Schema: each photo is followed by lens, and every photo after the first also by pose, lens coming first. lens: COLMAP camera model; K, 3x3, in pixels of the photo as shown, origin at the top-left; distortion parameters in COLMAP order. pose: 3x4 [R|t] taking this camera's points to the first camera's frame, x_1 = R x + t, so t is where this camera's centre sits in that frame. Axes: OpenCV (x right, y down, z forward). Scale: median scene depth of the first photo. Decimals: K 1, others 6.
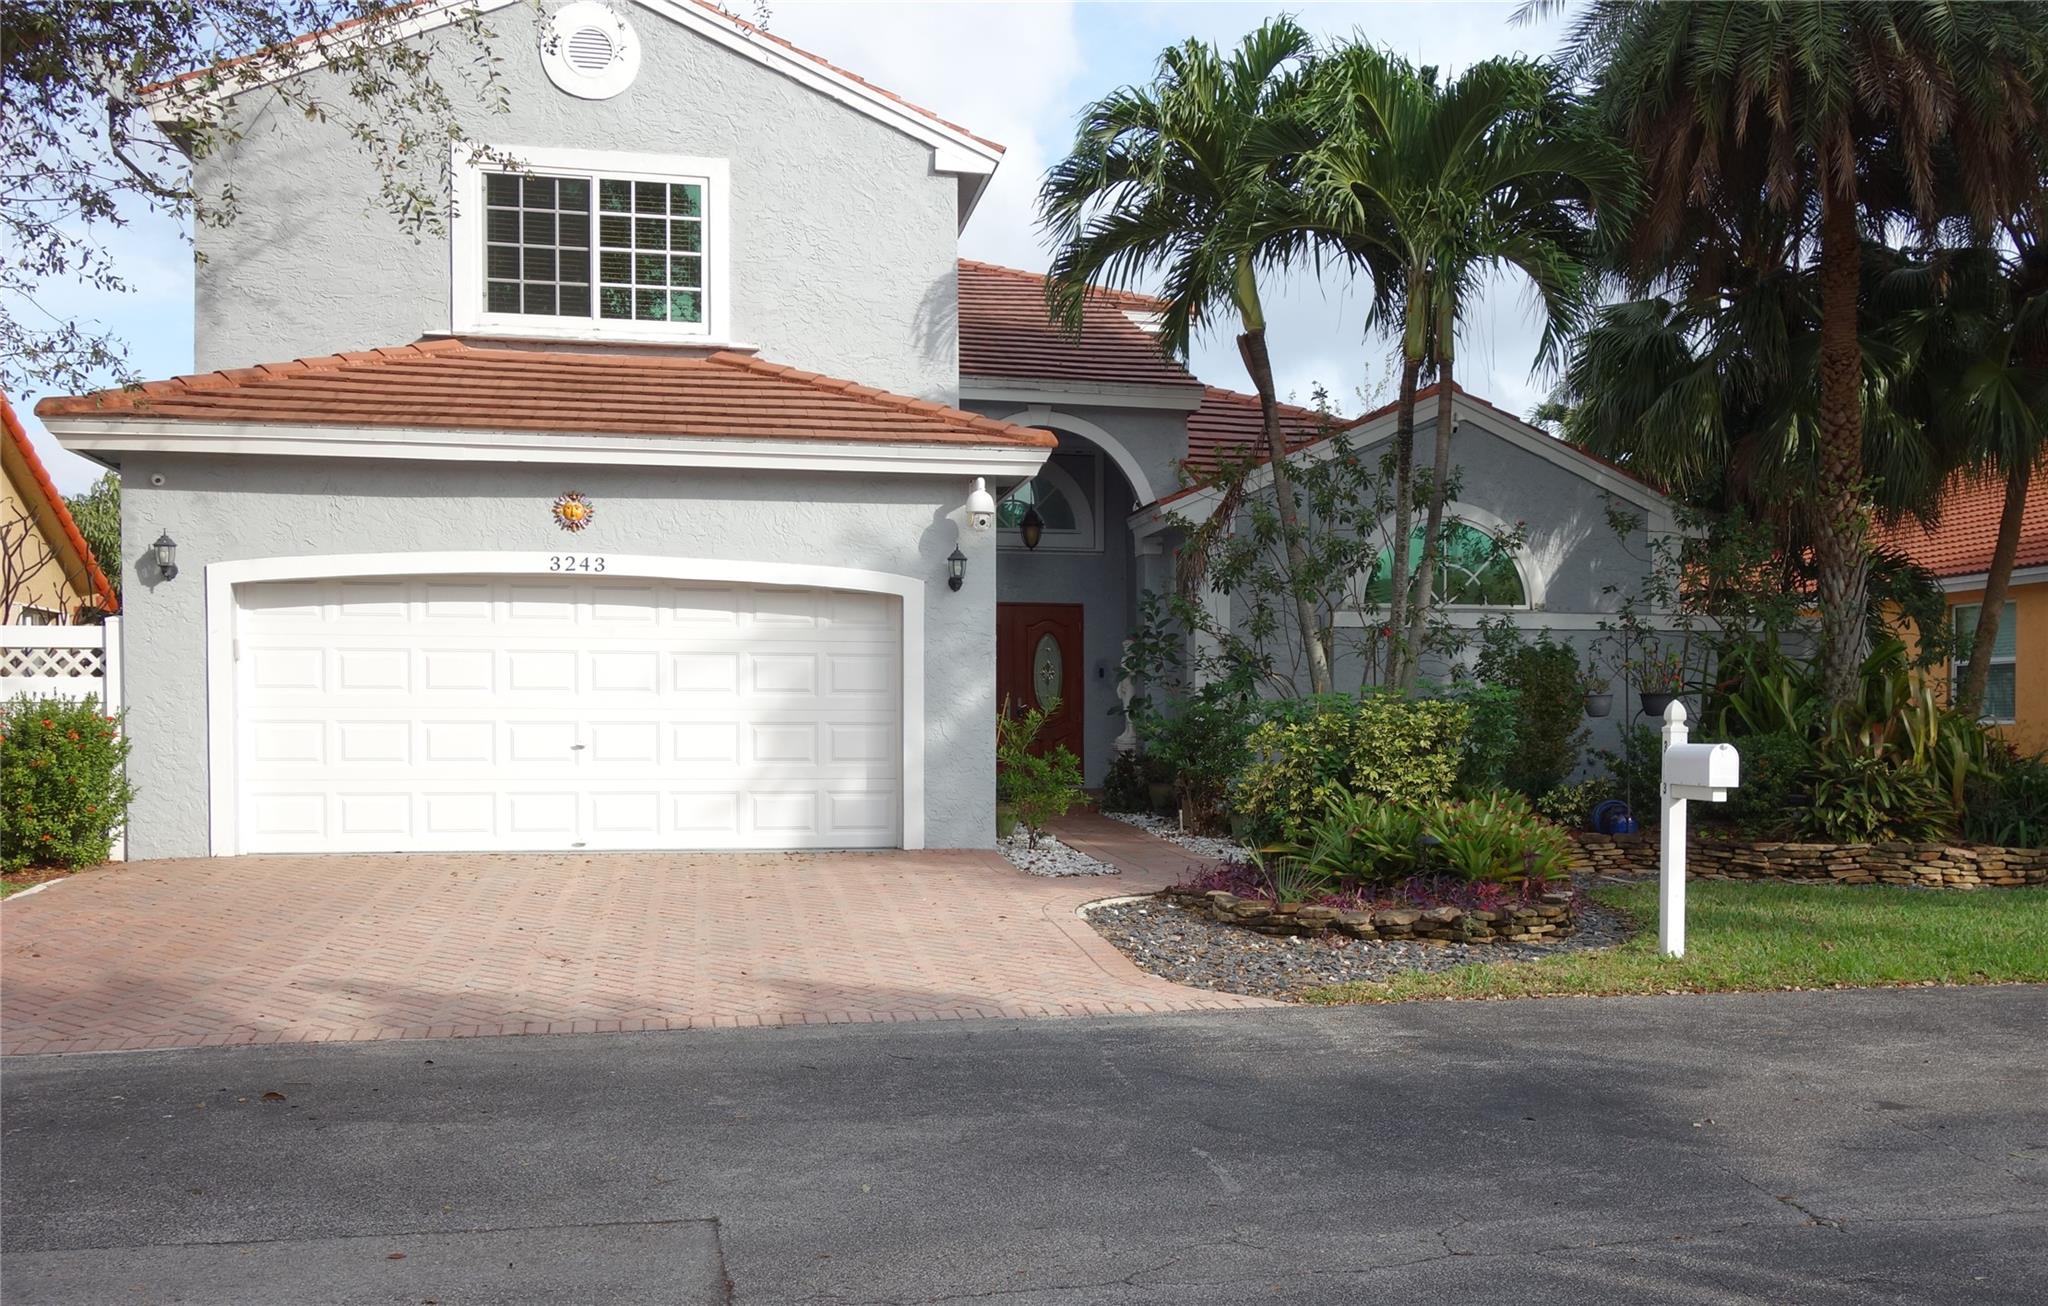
lens RADIAL K [[1854.5, 0, 1206.0], [0, 1854.5, 777.3], [0, 0, 1]] dist [-0.010791, -0.009636]
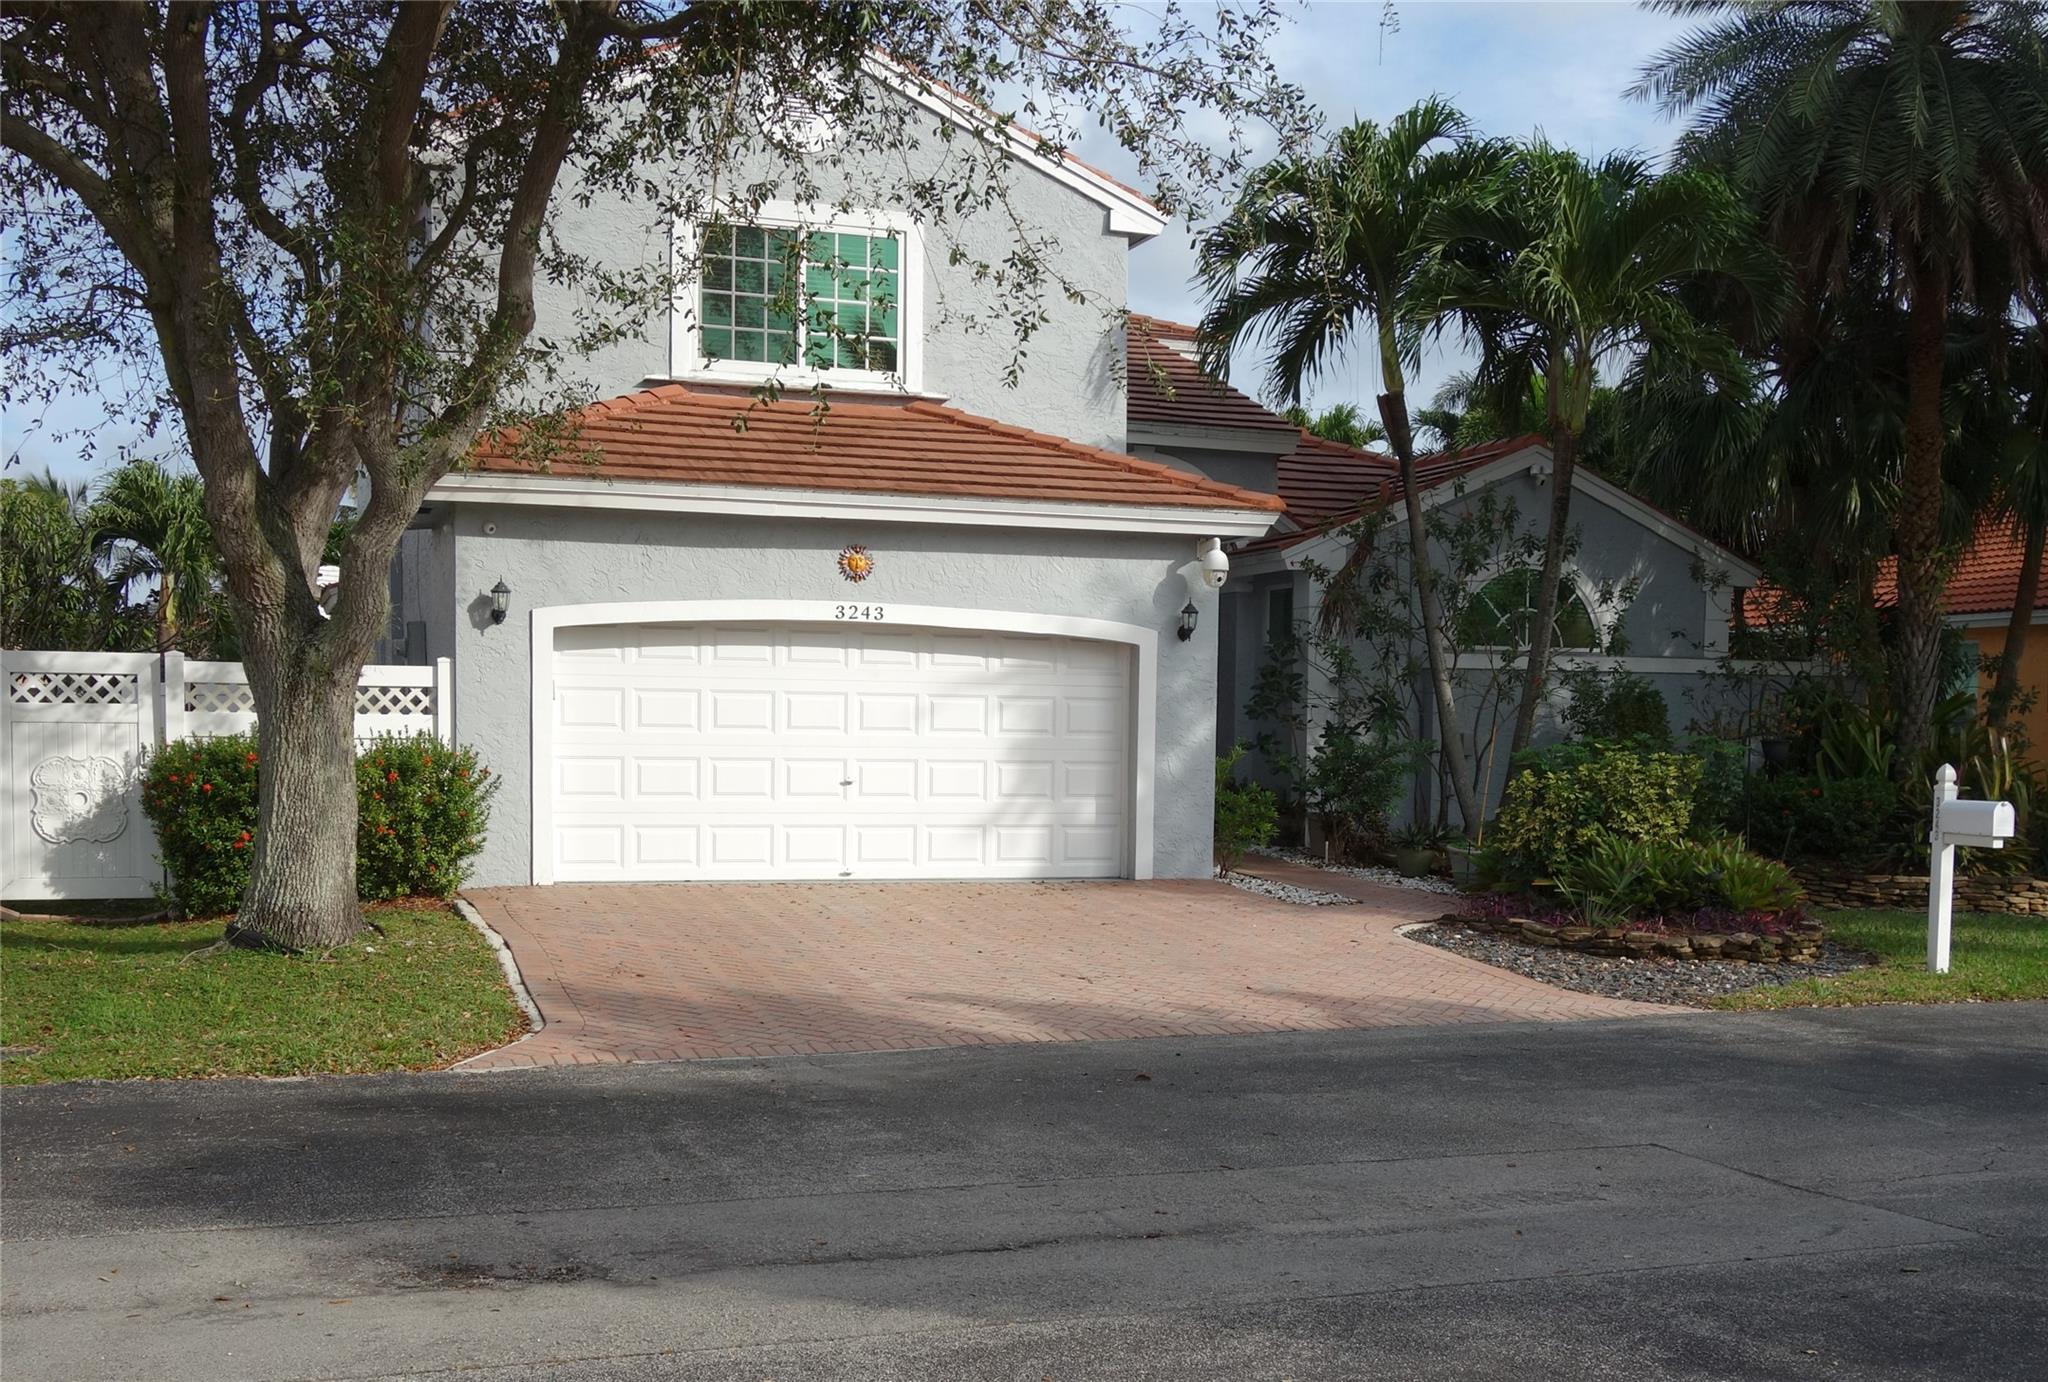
lens RADIAL K [[2080.6, 0, 1159.0], [0, 2080.6, 845.8], [0, 0, 1]] dist [-0.009519, -0.007664]
pose [[0.992231, 0.005123, 0.124306, -0.302383], [-0.008740, 0.999554, 0.028570, -0.015582], [-0.124105, -0.029435, 0.991832, -0.208108]]
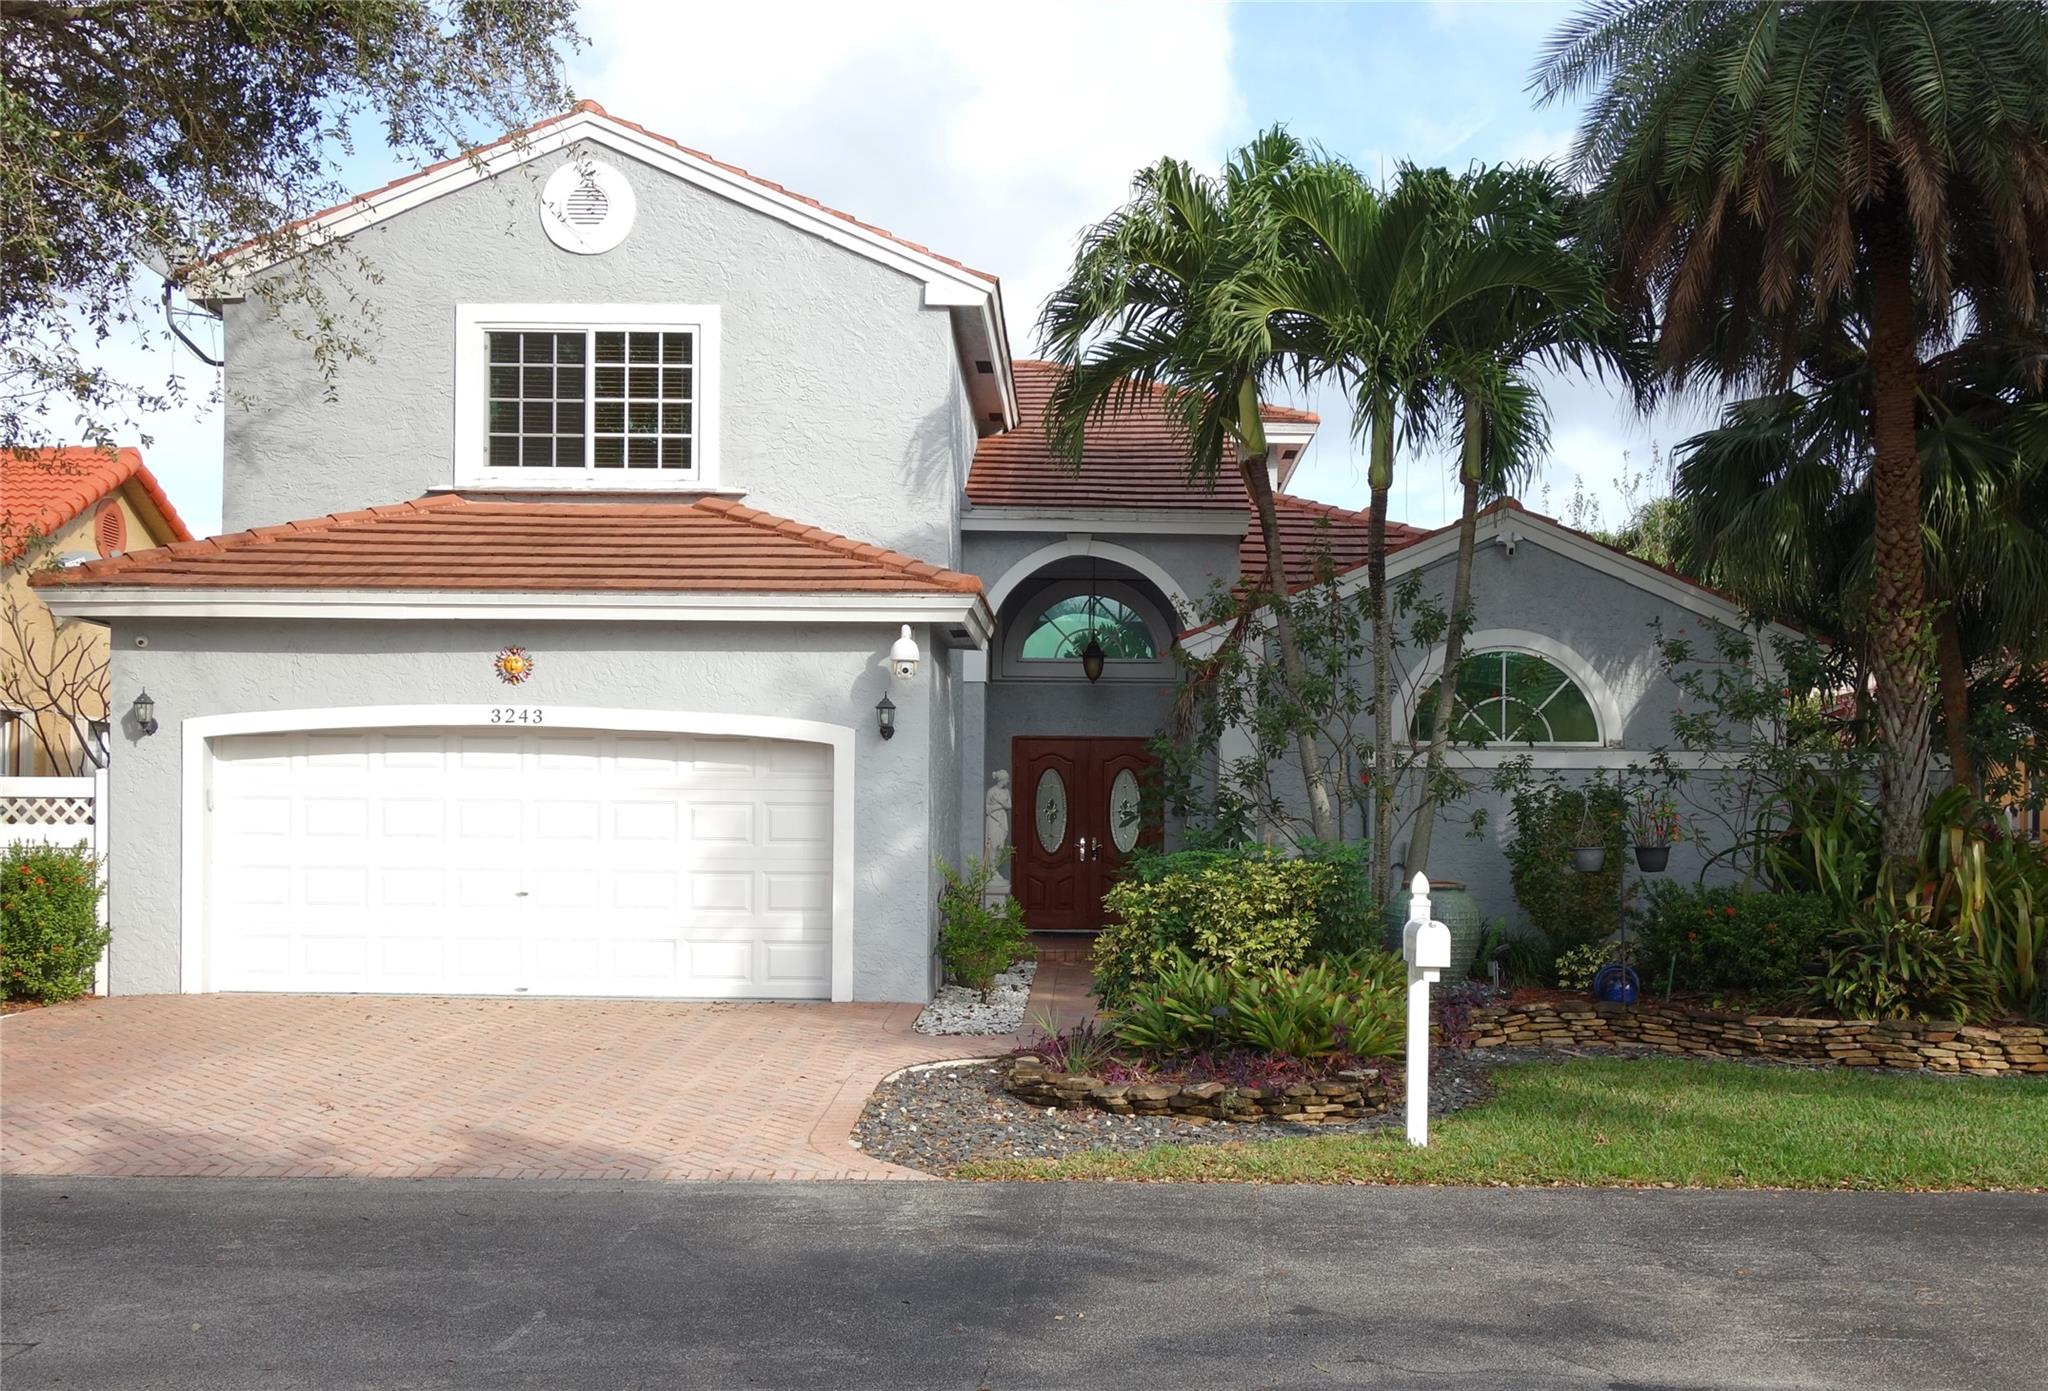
lens RADIAL K [[2080.6, 0, 1159.0], [0, 2080.6, 850.3], [0, 0, 1]] dist [-0.009519, -0.007664]
pose [[0.976652, 0.008970, -0.214638, 0.245028], [-0.014276, 0.999629, -0.023186, -0.018268], [0.214351, 0.025709, 0.976418, -0.045229]]
